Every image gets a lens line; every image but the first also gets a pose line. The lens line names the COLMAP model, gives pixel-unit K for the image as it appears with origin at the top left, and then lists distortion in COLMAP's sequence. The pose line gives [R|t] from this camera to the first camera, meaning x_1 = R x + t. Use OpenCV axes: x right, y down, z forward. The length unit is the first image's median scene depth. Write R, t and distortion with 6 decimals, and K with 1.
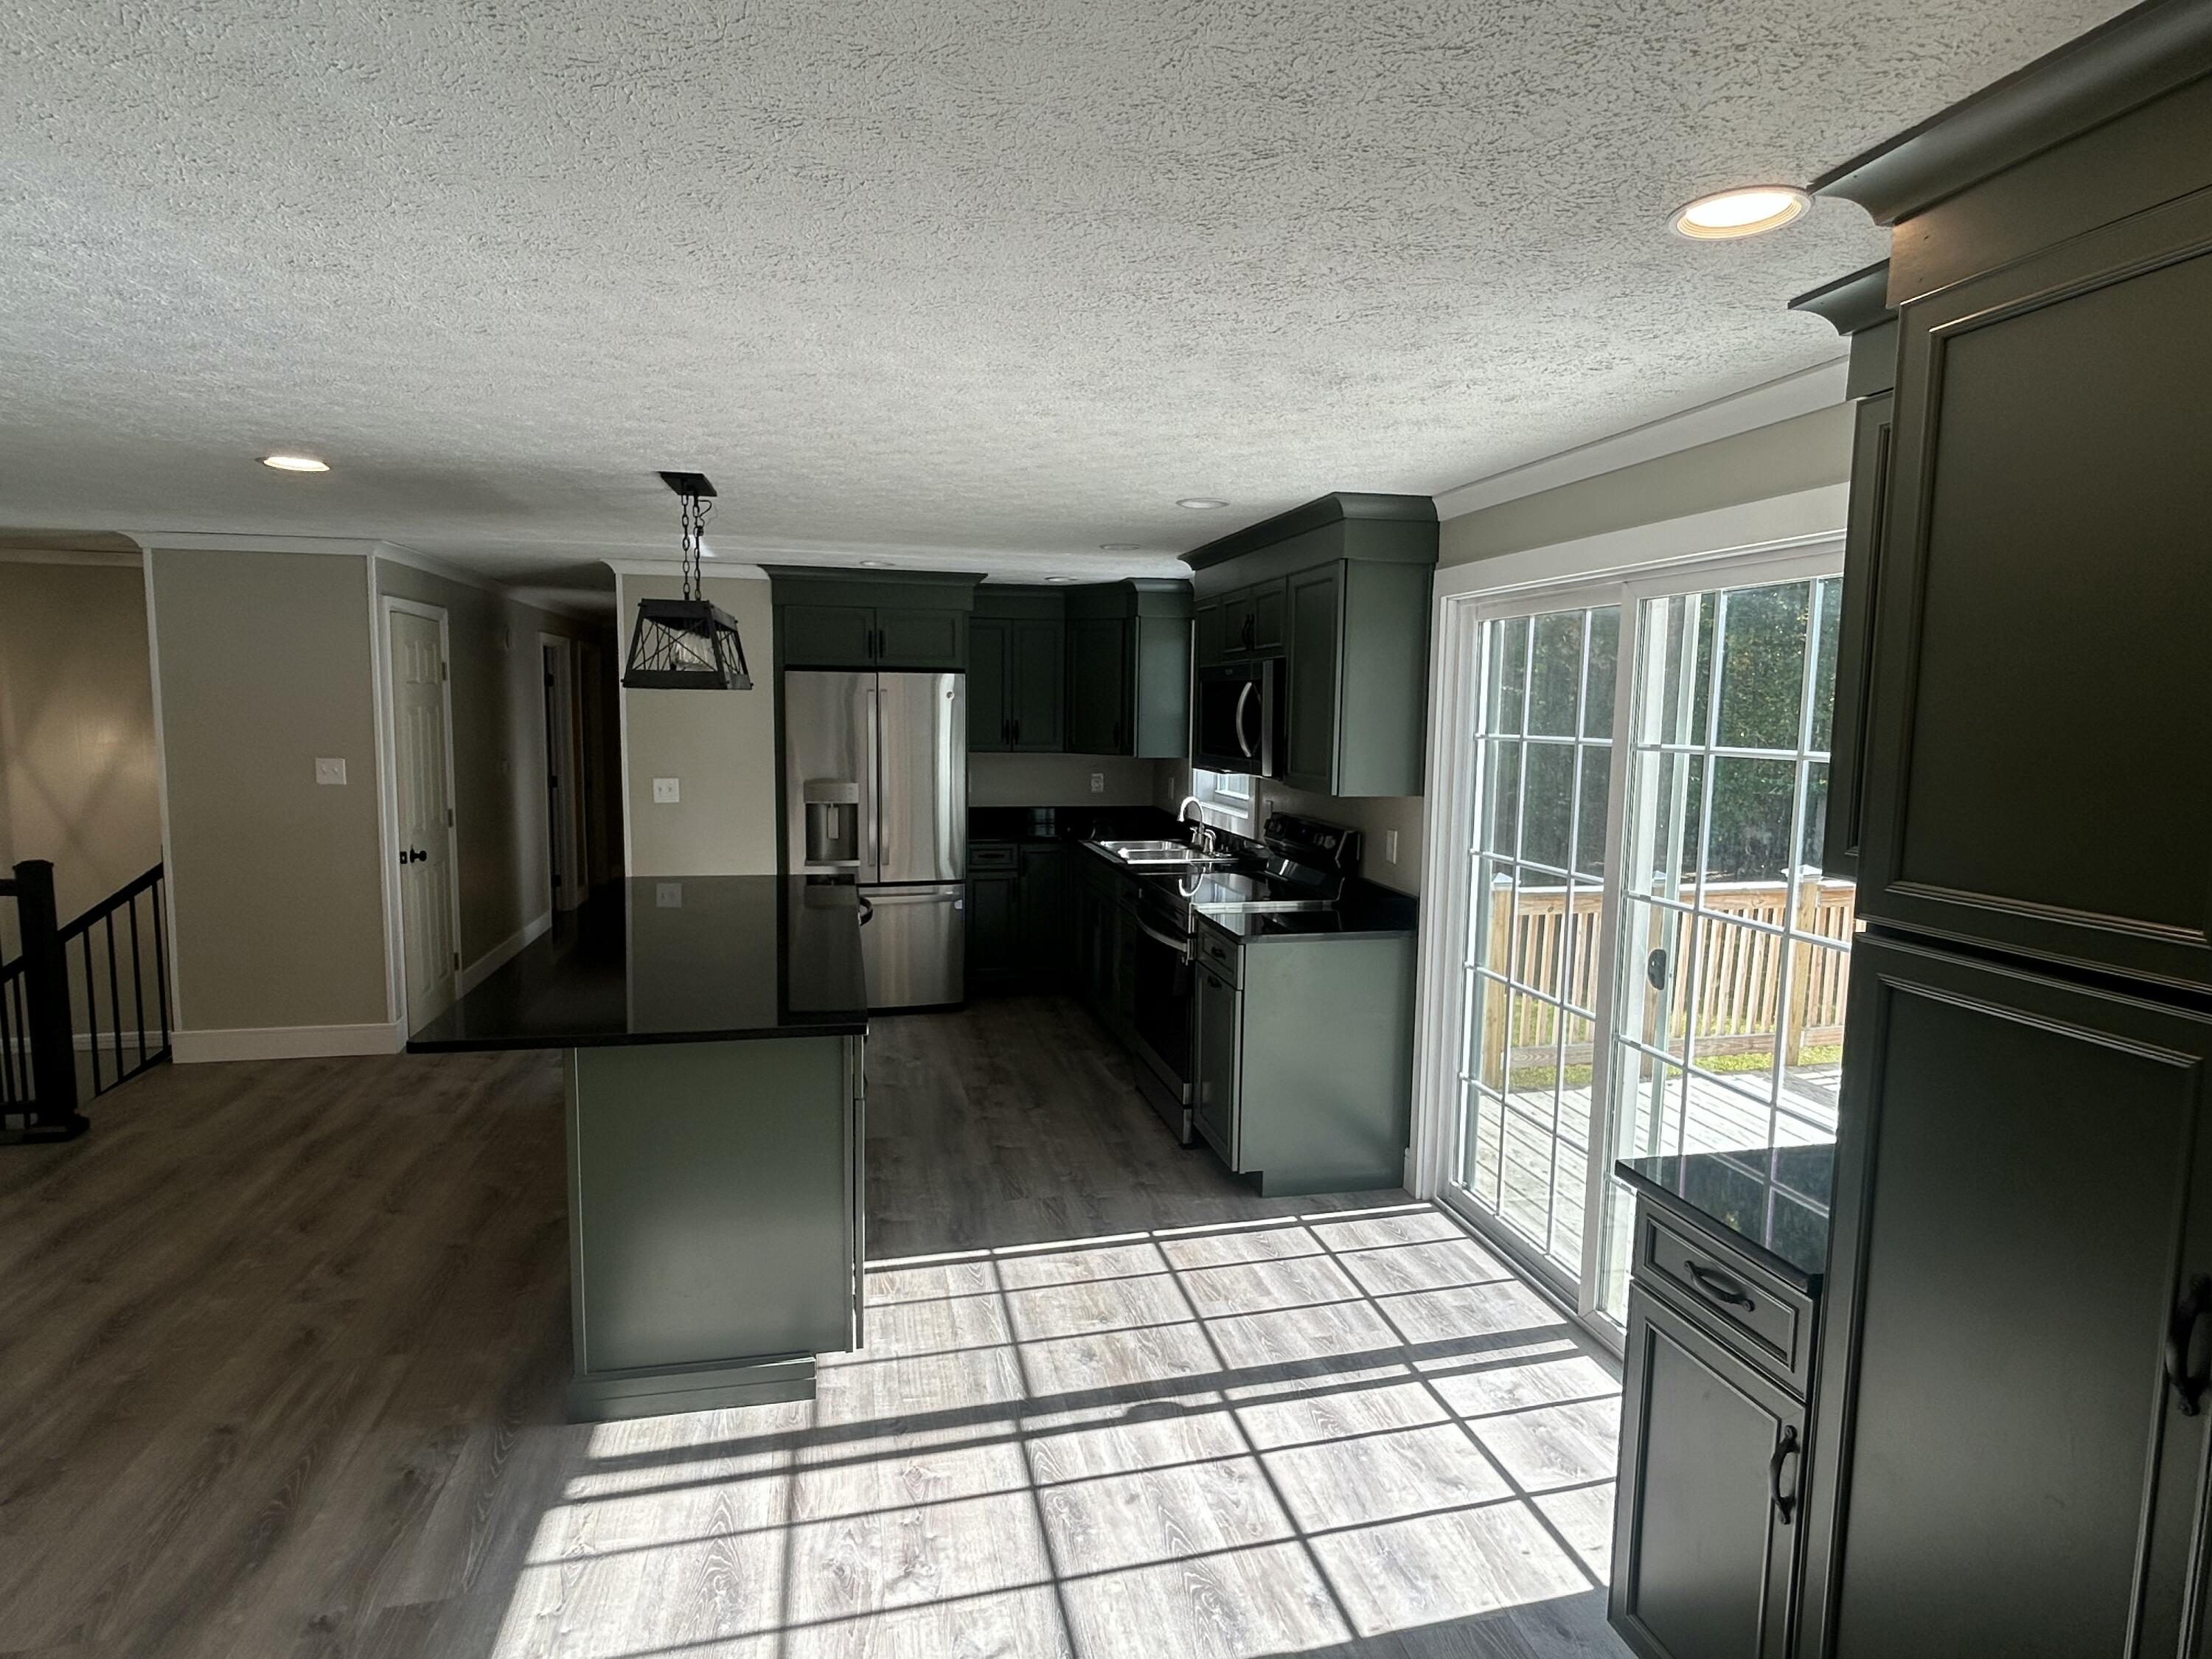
lens RADIAL K [[1198.3, 0, 1099.4], [0, 1198.3, 826.6], [0, 0, 1]] dist [-0.002317, 0.001920]
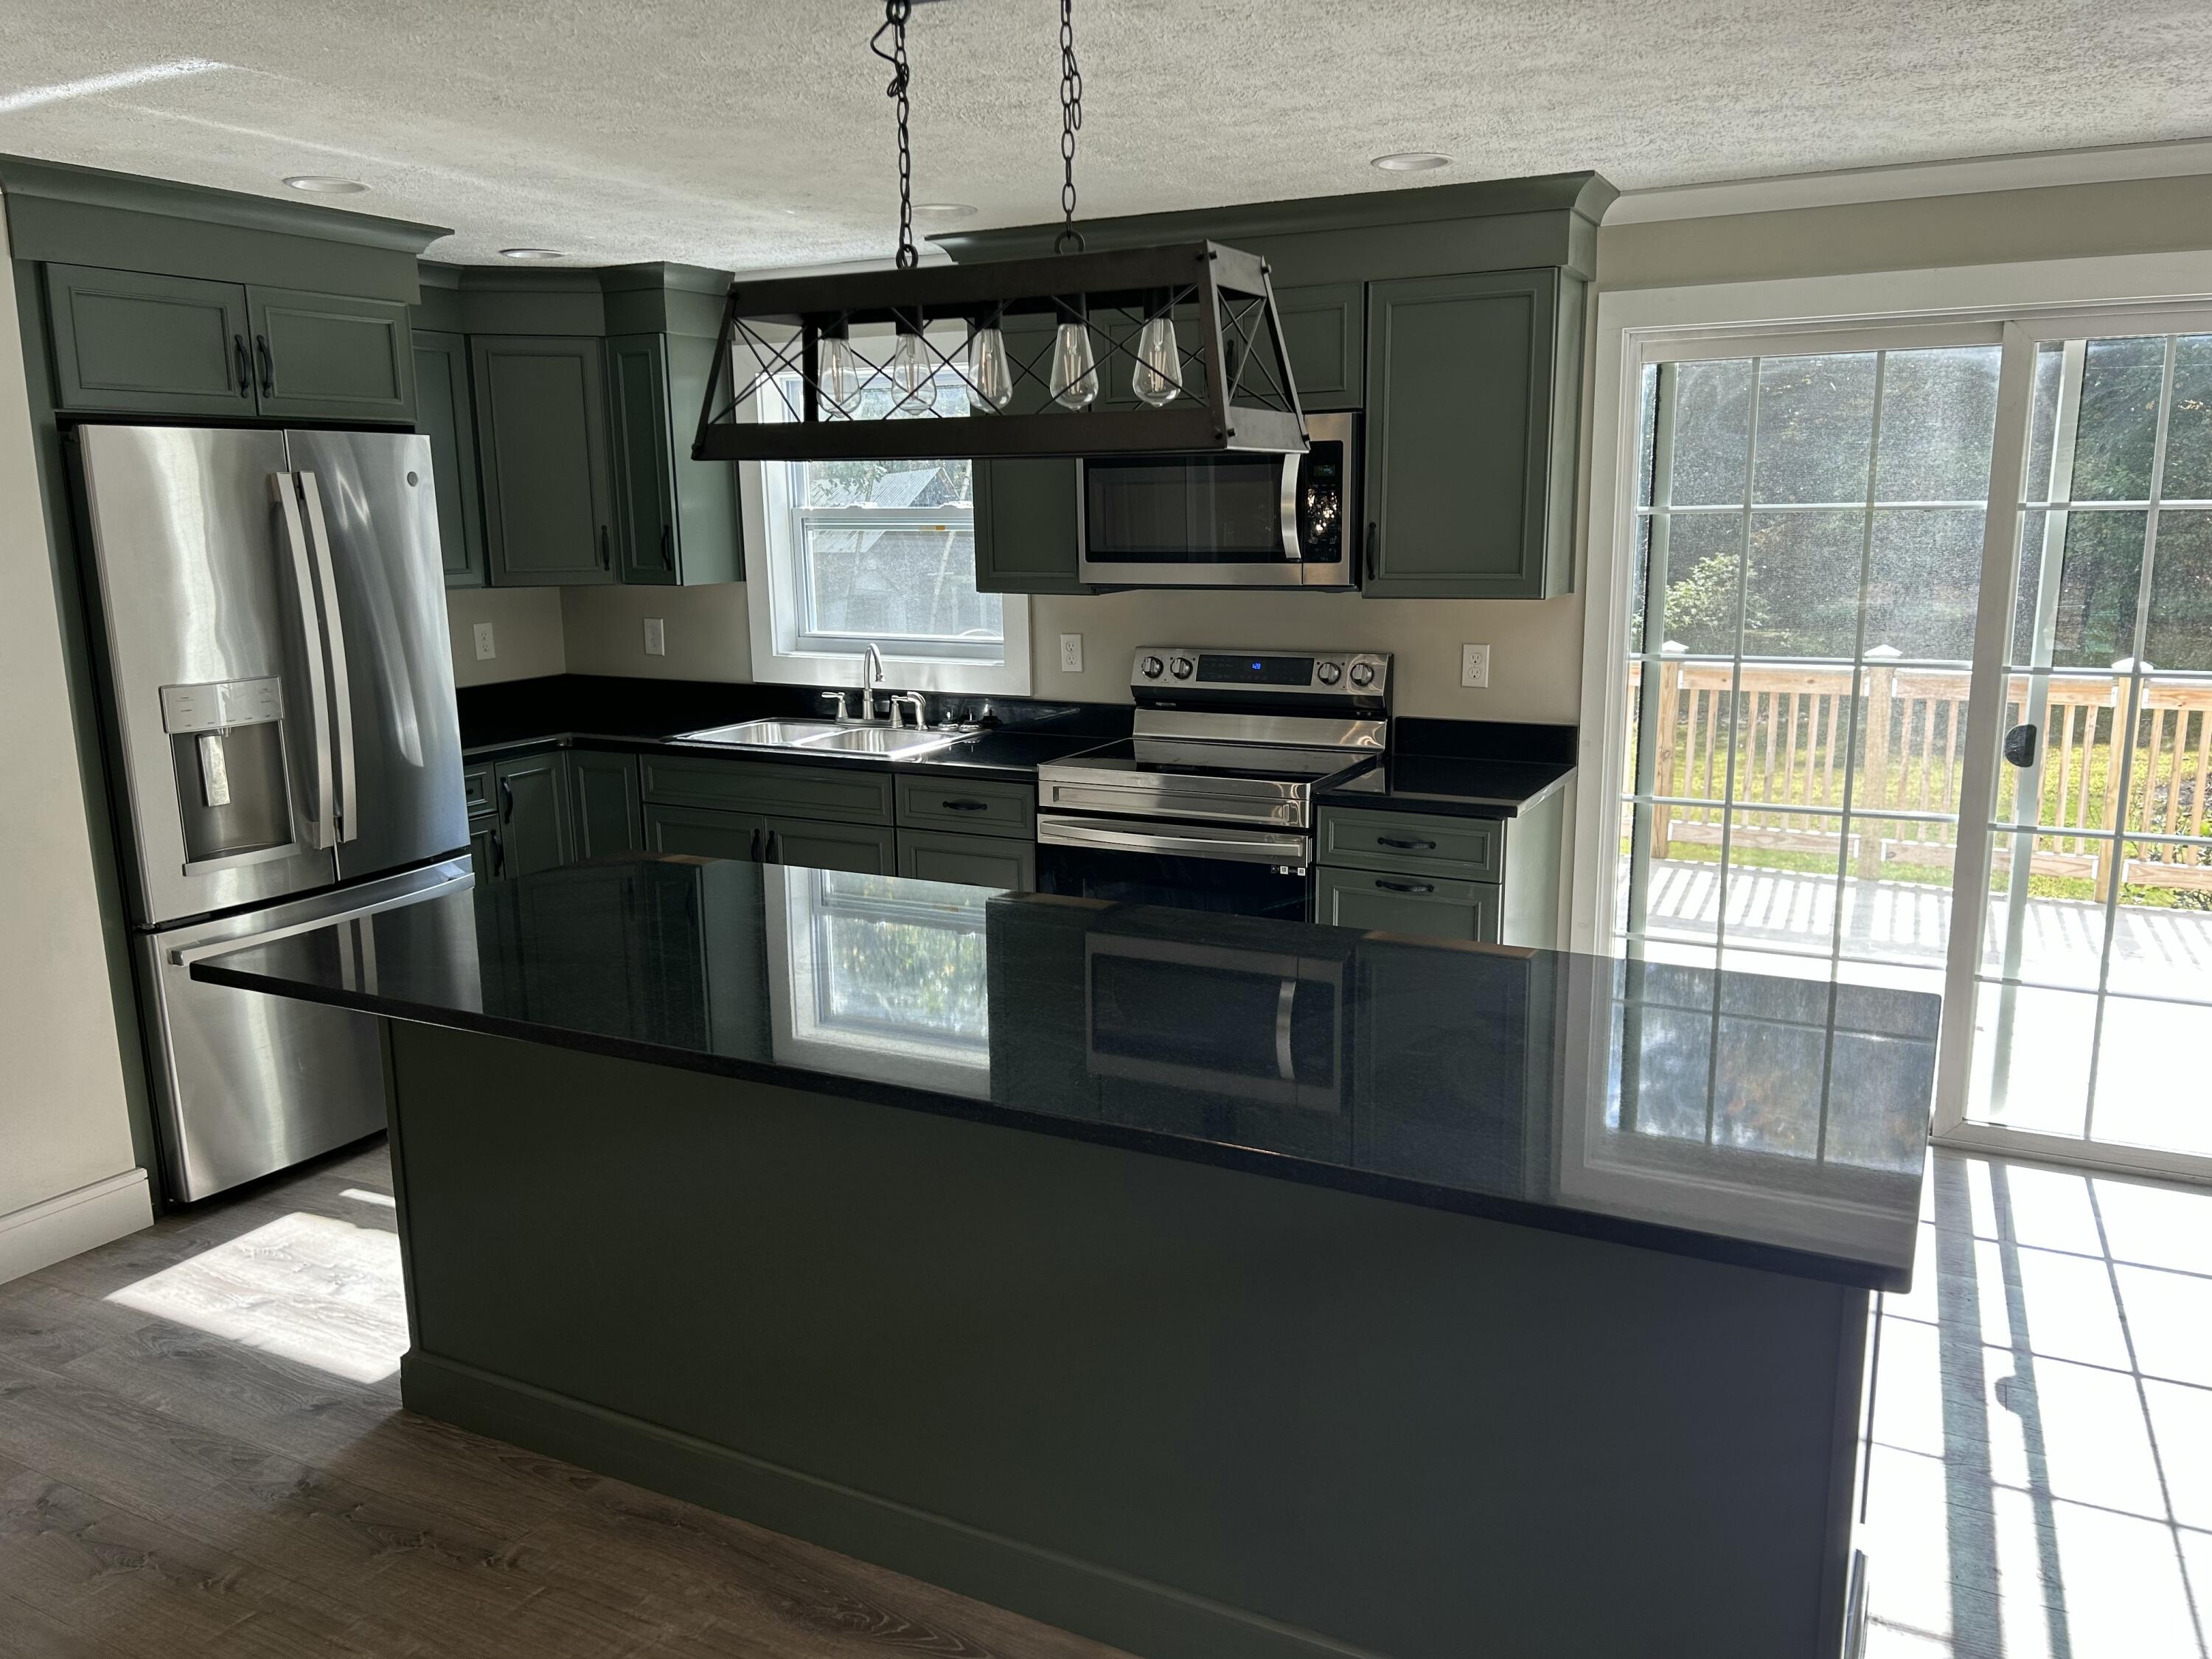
lens RADIAL K [[1672.0, 0, 1106.0], [0, 1672.0, 829.5], [0, 0, 1]] dist [0.085574, -0.112158]
pose [[0.642684, -0.173133, 0.746312, -0.972091], [0.100804, 0.984772, 0.141646, -0.075467], [-0.759470, -0.015803, 0.650350, 0.662605]]
